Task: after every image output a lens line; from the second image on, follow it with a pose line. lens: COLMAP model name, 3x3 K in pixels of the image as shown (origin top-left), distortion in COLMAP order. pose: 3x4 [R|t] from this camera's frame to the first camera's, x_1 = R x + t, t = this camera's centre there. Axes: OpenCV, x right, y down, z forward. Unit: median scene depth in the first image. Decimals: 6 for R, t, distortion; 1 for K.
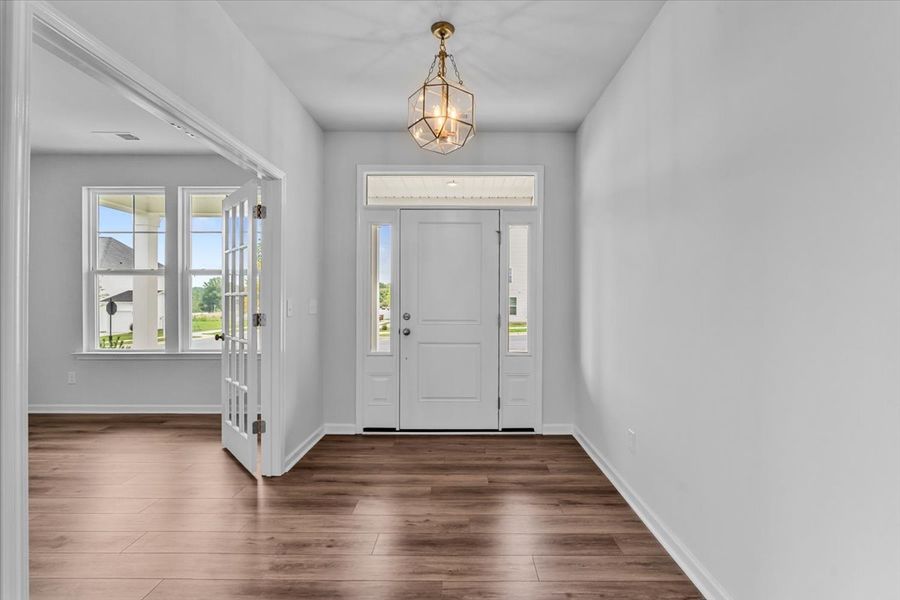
lens RADIAL K [[406.2, 0, 454.5], [0, 406.2, 302.3], [0, 0, 1]] dist [0.003318, 0.000841]
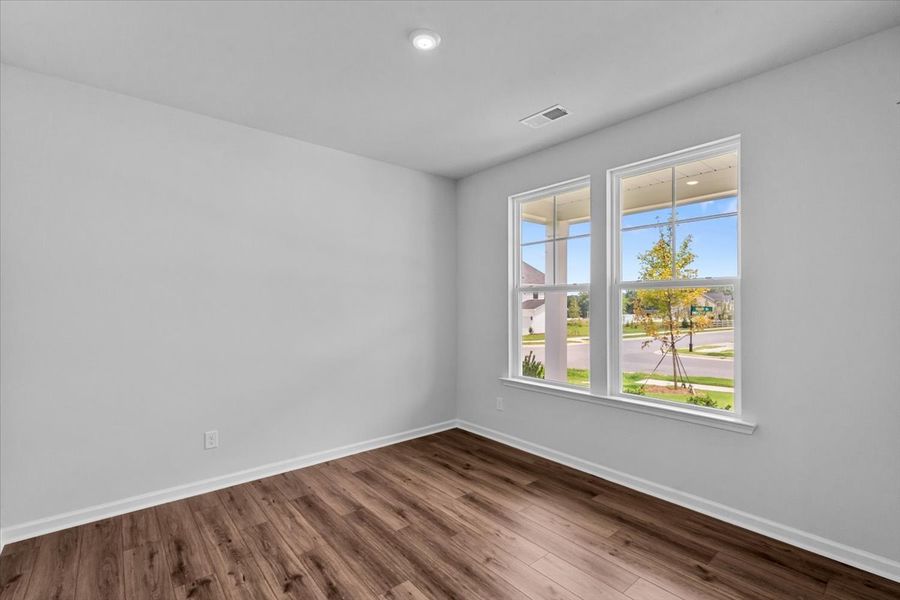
lens RADIAL K [[406.2, 0, 454.5], [0, 406.2, 302.3], [0, 0, 1]] dist [0.003318, 0.000841]
pose [[0.660623, -0.009326, -0.750660, -0.307243], [-0.002731, 0.999886, -0.014825, -0.033227], [0.750713, 0.011844, 0.660522, 0.307046]]
